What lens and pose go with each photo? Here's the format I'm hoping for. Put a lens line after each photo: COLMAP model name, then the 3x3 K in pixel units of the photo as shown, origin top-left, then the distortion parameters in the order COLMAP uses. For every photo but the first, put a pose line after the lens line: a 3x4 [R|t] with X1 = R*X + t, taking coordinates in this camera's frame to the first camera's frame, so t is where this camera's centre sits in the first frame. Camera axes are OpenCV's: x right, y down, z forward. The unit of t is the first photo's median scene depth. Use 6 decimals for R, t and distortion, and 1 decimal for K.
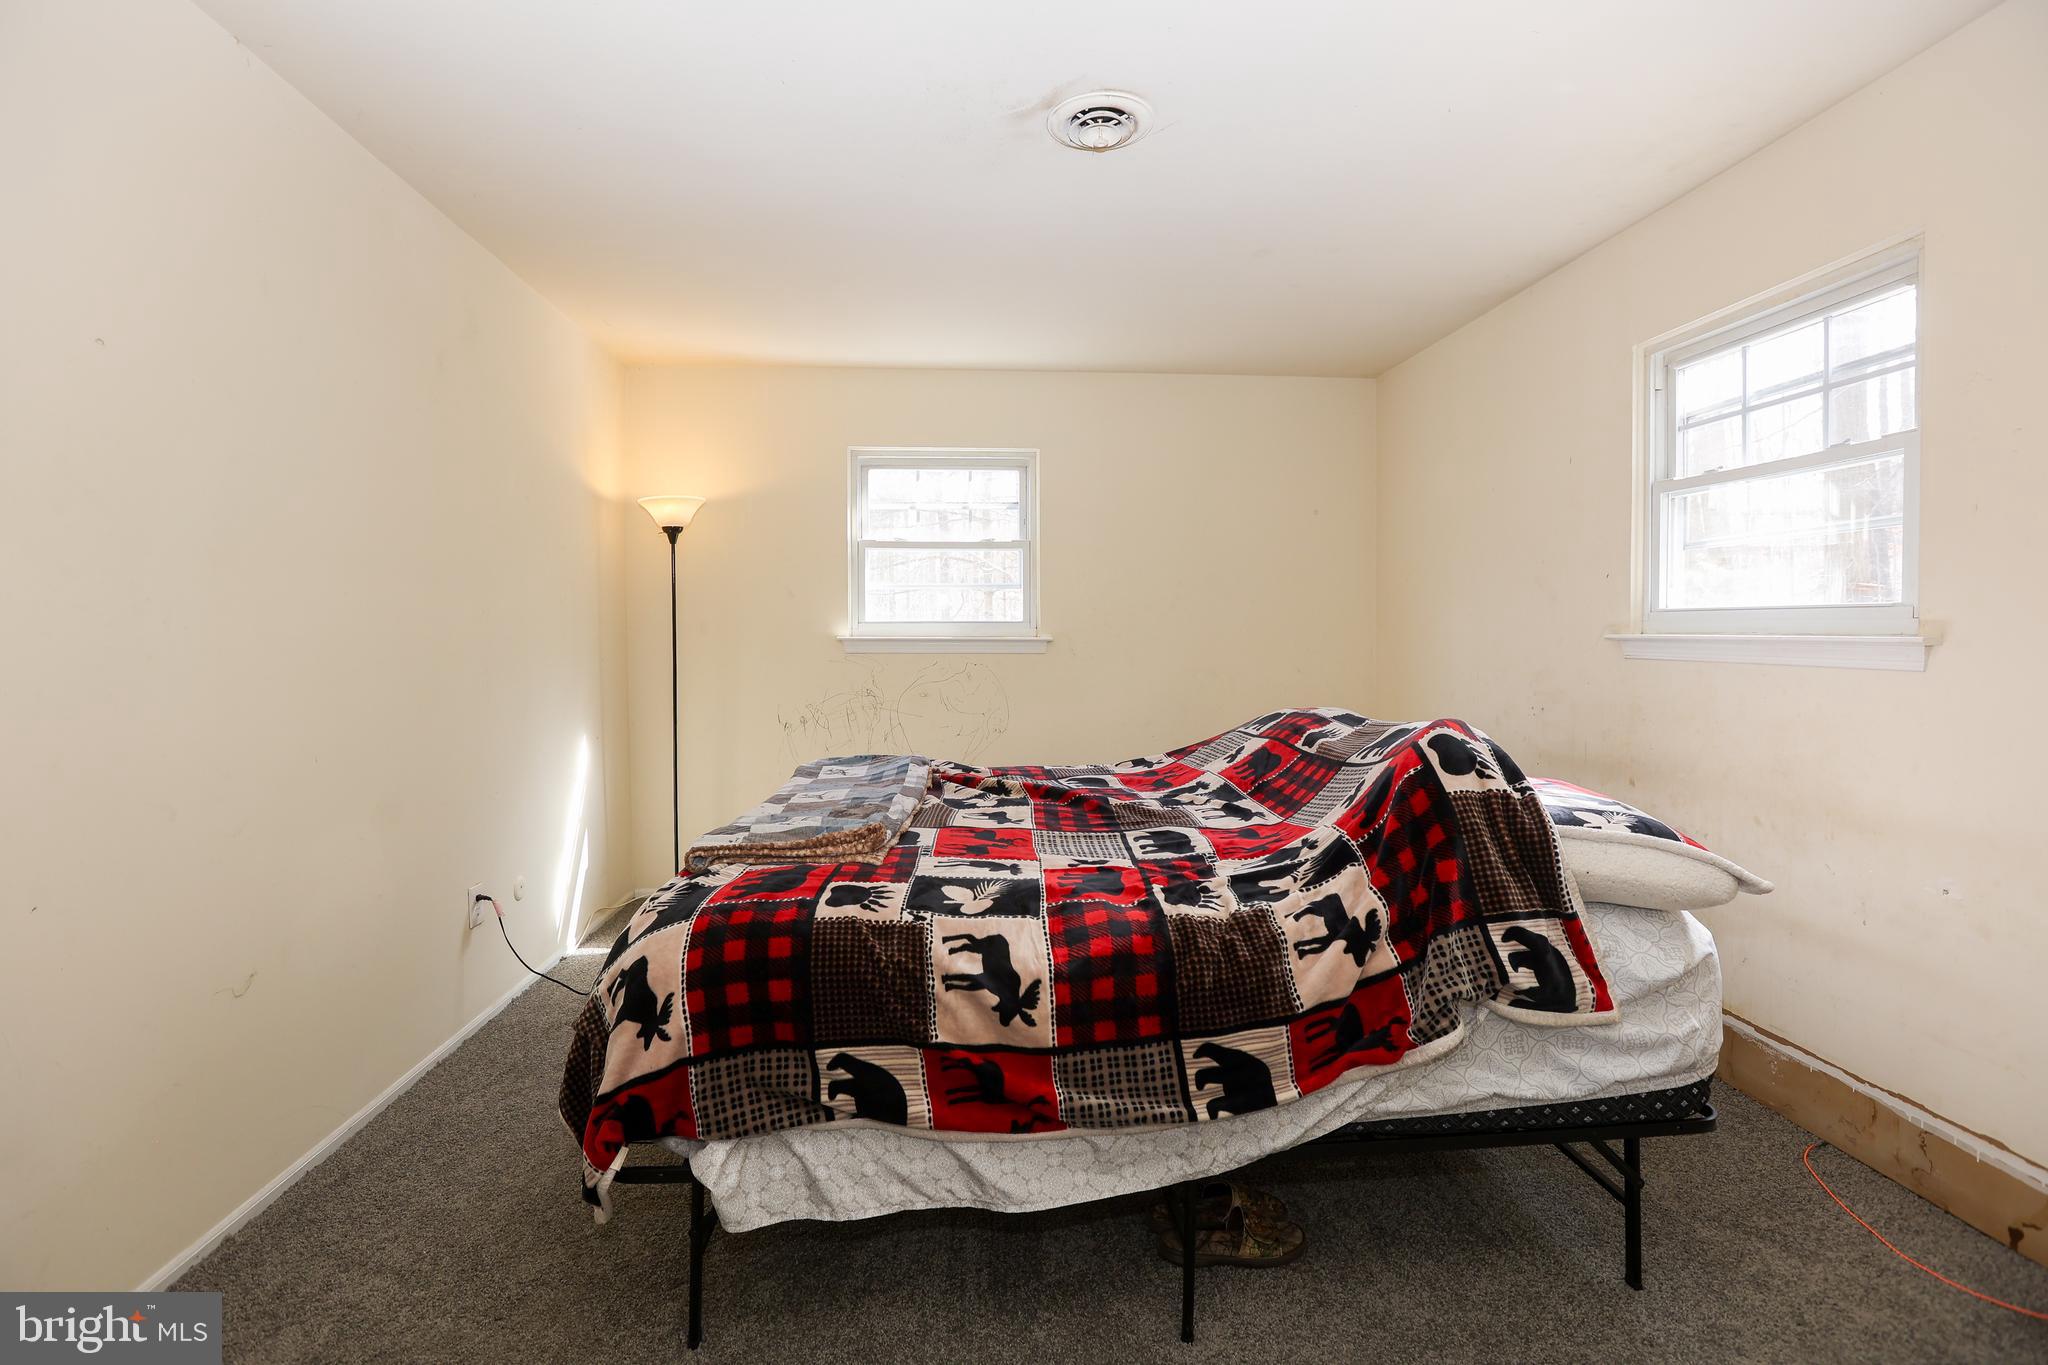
lens RADIAL K [[959.6, 0, 1016.9], [0, 959.6, 653.4], [0, 0, 1]] dist [-0.044711, 0.012593]
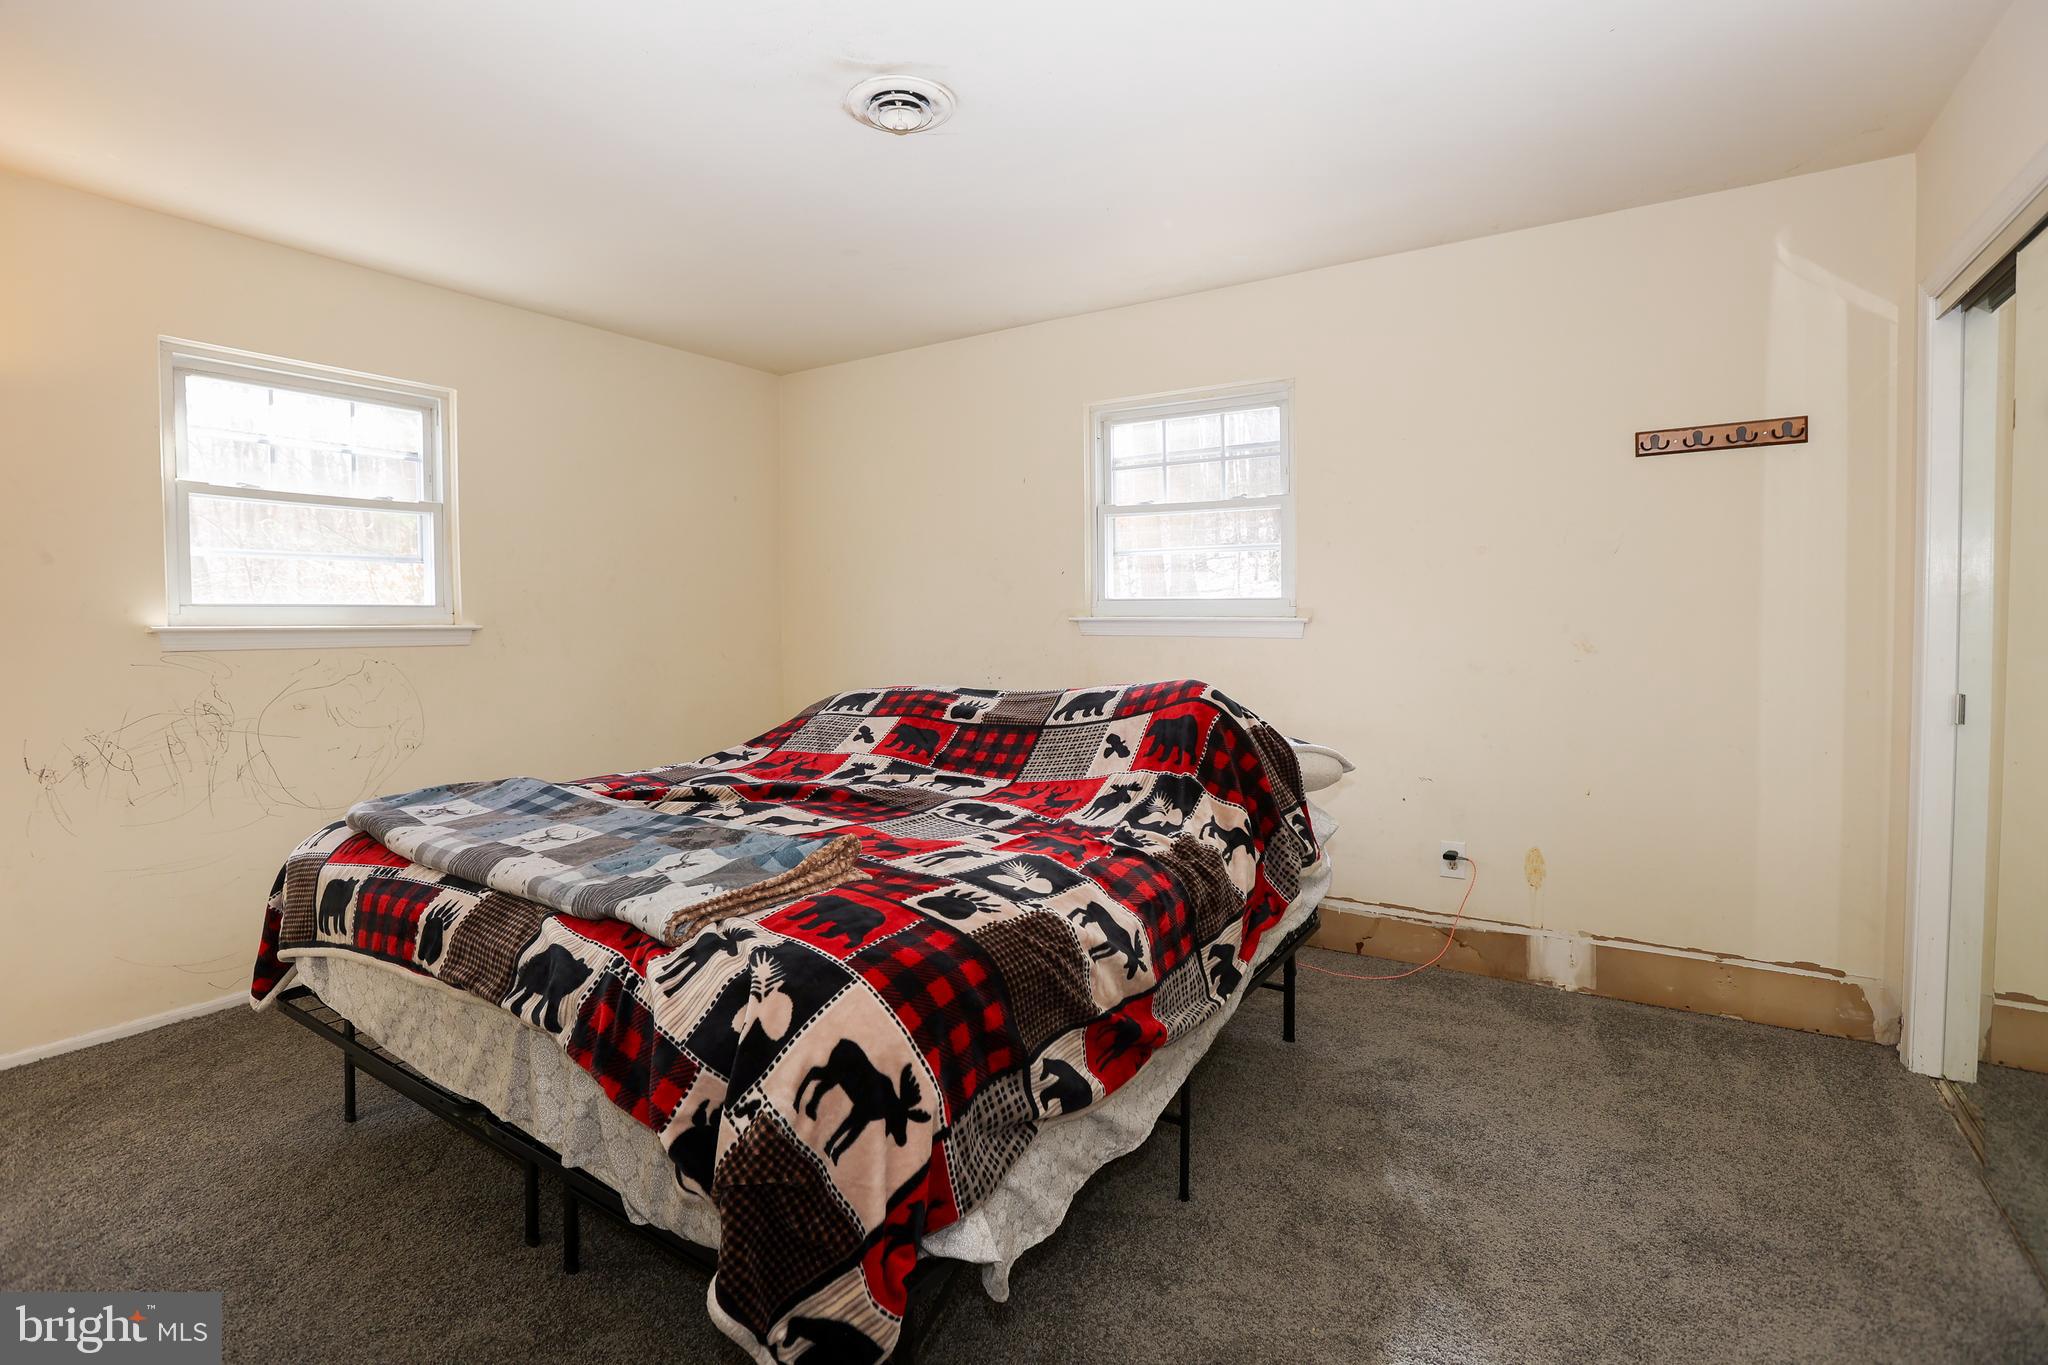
lens RADIAL K [[959.6, 0, 1016.9], [0, 959.6, 653.4], [0, 0, 1]] dist [-0.044711, 0.012593]
pose [[0.618384, -0.031682, 0.785237, -0.509569], [0.020541, 0.999497, 0.024151, -0.004347], [-0.785608, 0.001195, 0.618724, 0.235609]]
